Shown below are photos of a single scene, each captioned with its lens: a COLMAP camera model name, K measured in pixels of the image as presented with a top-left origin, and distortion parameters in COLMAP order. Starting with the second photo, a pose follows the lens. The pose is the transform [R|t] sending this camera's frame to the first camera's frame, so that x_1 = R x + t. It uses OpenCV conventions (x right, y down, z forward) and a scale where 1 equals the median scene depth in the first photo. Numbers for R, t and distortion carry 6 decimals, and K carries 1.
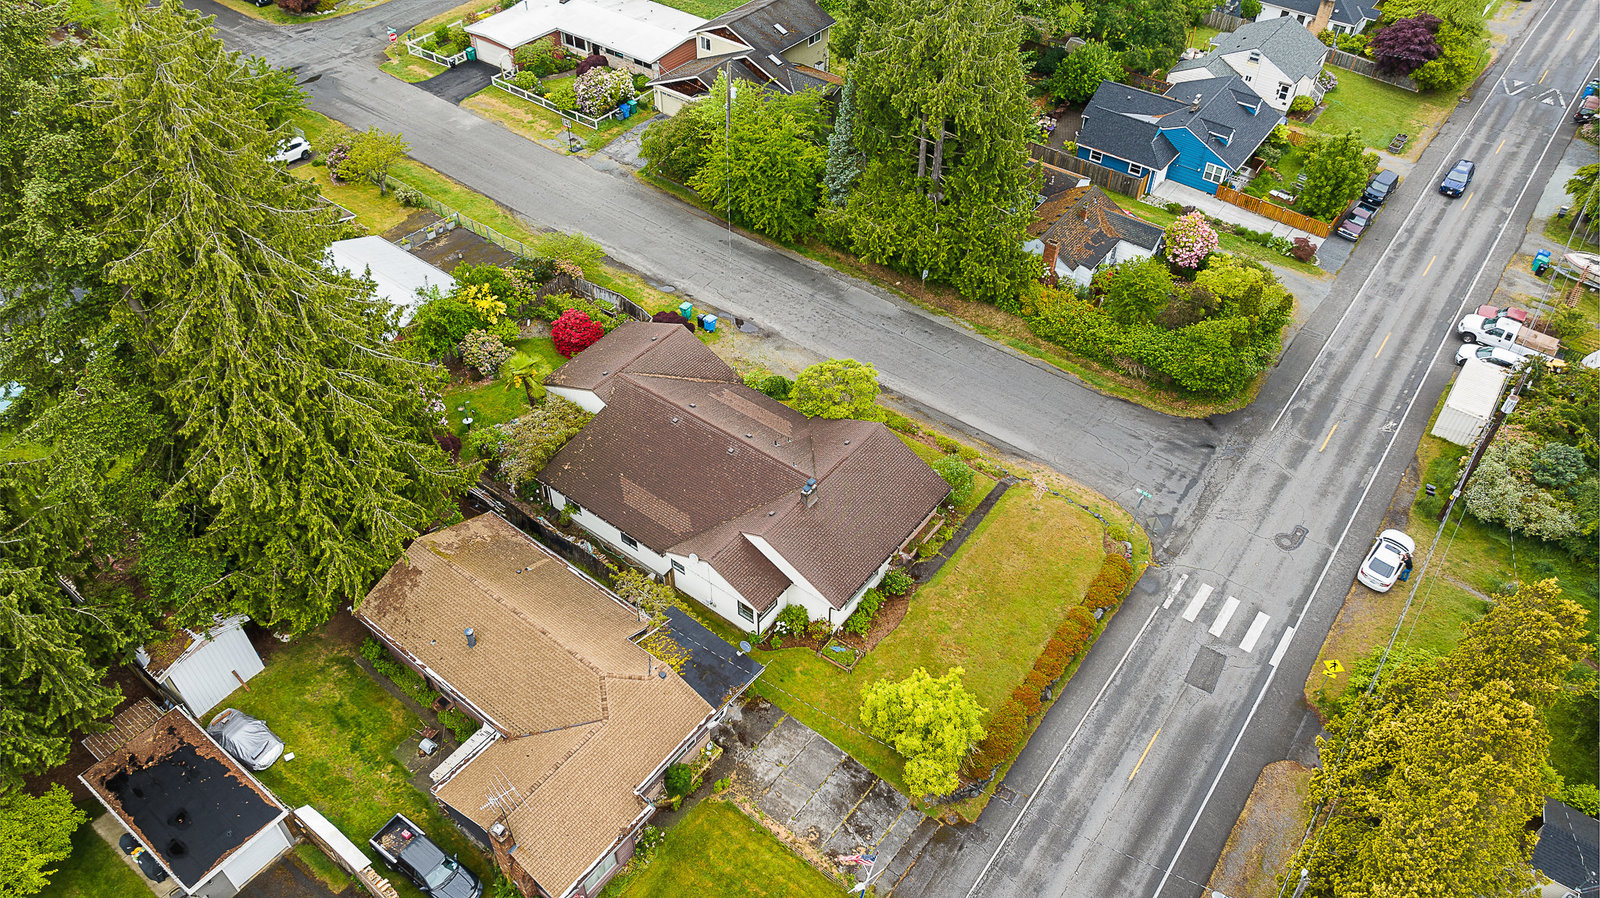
lens RADIAL K [[1111.0, 0, 800.0], [0, 1111.0, 449.0], [0, 0, 1]] dist [-0.014213, -0.004526]
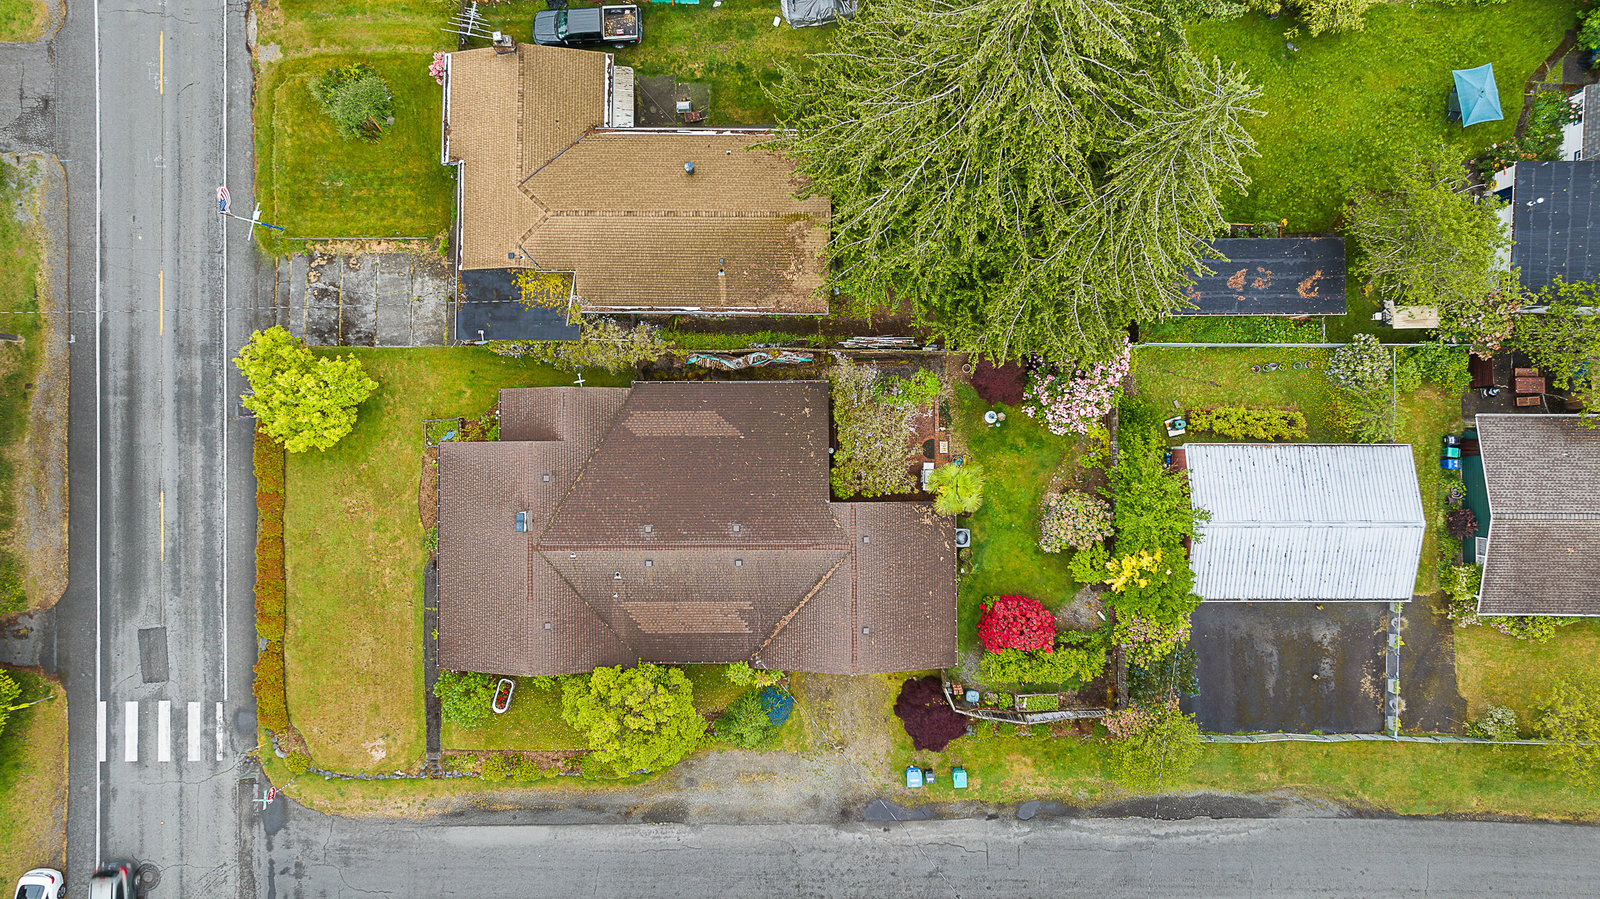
lens RADIAL K [[1111.0, 0, 800.0], [0, 1111.0, 449.5], [0, 0, 1]] dist [-0.014213, -0.004526]
pose [[-0.795299, 0.605836, -0.021481, -0.192181], [-0.423028, -0.529243, 0.735493, -0.709221], [0.434219, 0.594024, 0.677192, 0.496454]]
